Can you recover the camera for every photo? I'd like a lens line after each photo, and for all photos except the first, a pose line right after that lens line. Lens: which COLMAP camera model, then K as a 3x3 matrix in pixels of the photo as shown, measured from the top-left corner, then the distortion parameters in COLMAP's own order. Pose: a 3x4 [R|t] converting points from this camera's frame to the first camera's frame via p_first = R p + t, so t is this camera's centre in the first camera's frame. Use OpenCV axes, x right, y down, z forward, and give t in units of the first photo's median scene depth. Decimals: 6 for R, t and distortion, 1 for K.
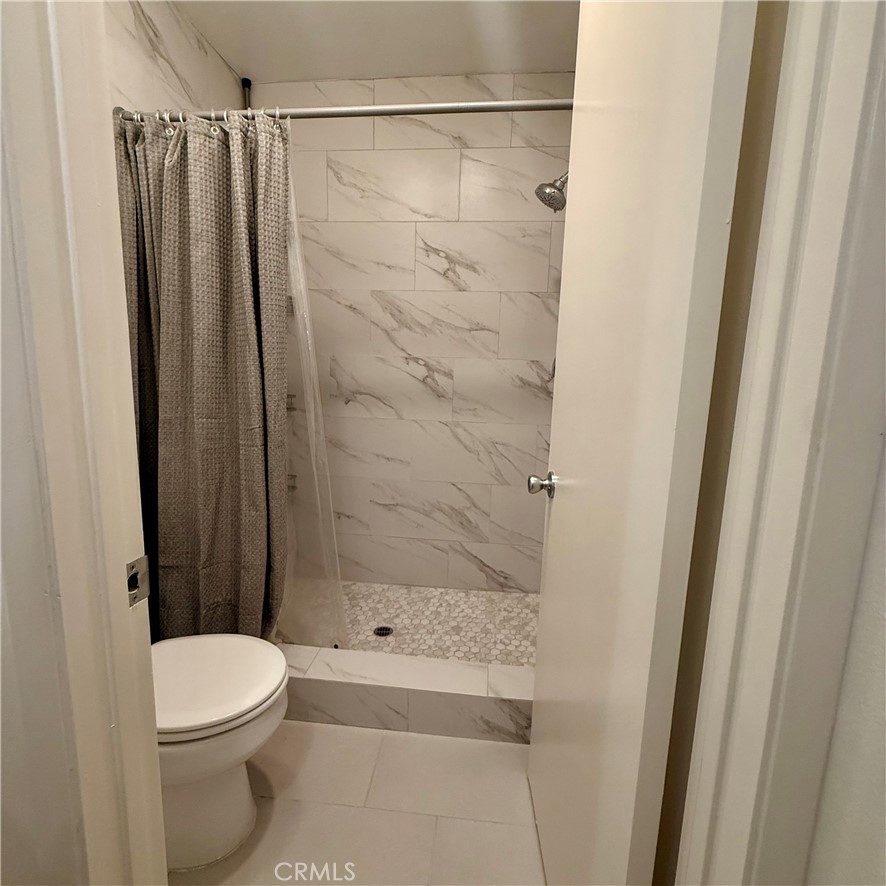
lens RADIAL K [[474.3, 0, 443.9], [0, 474.3, 443.8], [0, 0, 1]] dist [-0.002891, -0.001908]
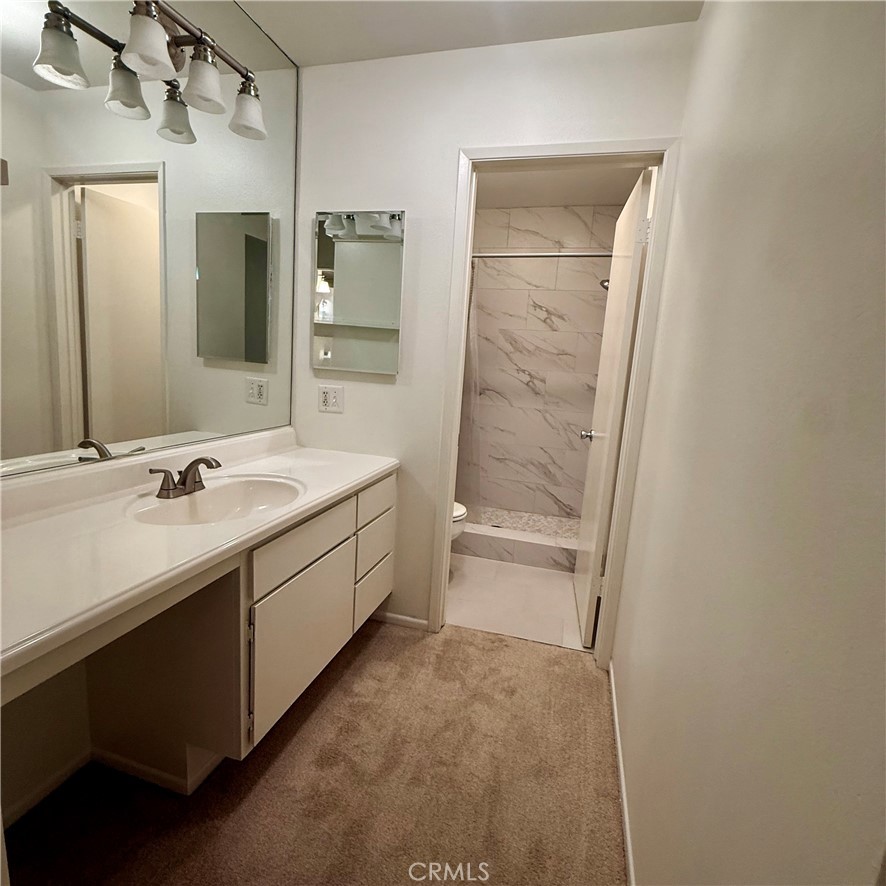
lens RADIAL K [[474.3, 0, 443.3], [0, 474.3, 442.6], [0, 0, 1]] dist [-0.002891, -0.001908]
pose [[0.984276, 0.062114, -0.165354, -0.045607], [-0.061523, 0.998068, 0.008698, 0.075977], [0.165575, 0.001612, 0.986196, -0.686627]]
